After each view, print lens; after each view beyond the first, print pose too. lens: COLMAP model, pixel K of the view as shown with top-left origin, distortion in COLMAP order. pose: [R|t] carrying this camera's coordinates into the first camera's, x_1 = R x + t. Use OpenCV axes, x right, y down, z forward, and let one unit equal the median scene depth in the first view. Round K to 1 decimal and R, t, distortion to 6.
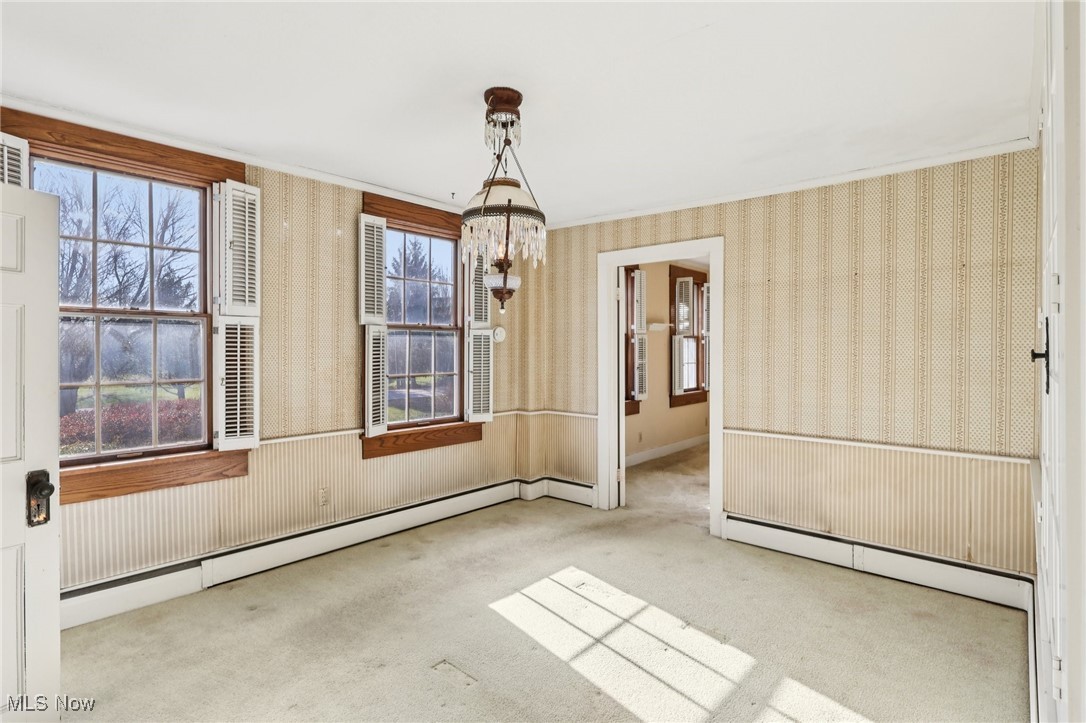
lens RADIAL K [[545.9, 0, 540.7], [0, 545.9, 348.1], [0, 0, 1]] dist [-0.000653, -0.000060]
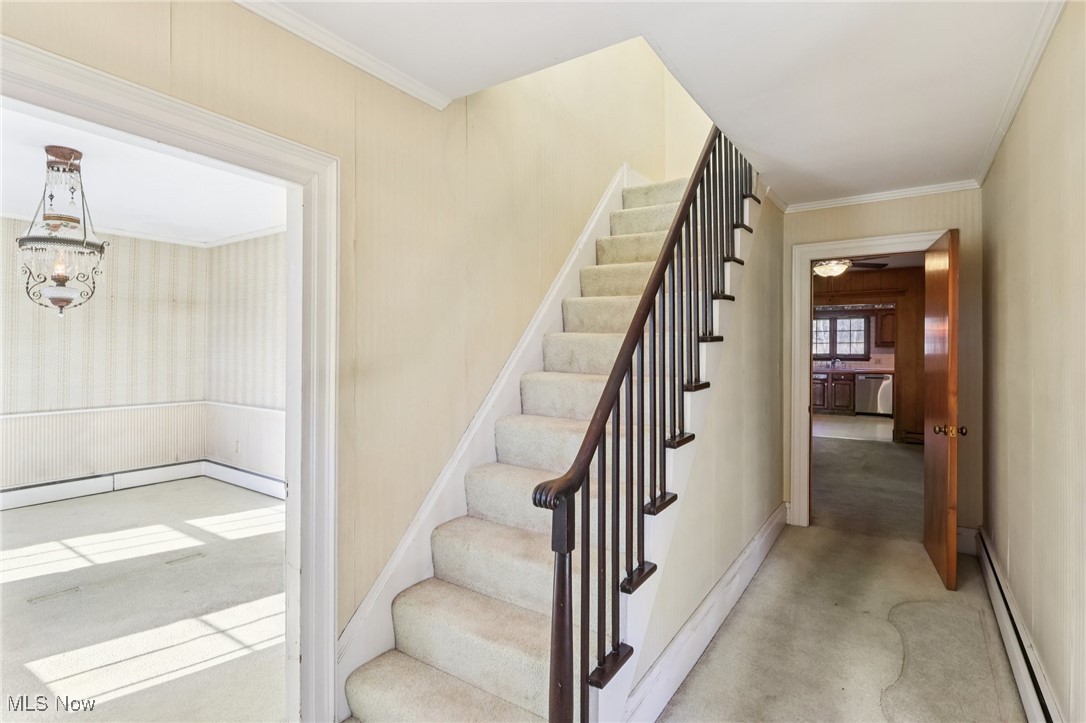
lens RADIAL K [[545.9, 0, 540.7], [0, 545.9, 348.1], [0, 0, 1]] dist [-0.000653, -0.000060]
pose [[-0.117163, 0.004017, 0.993105, -1.532050], [0.003083, 0.999988, -0.003682, 0.021779], [-0.993108, 0.002630, -0.117174, -0.014071]]
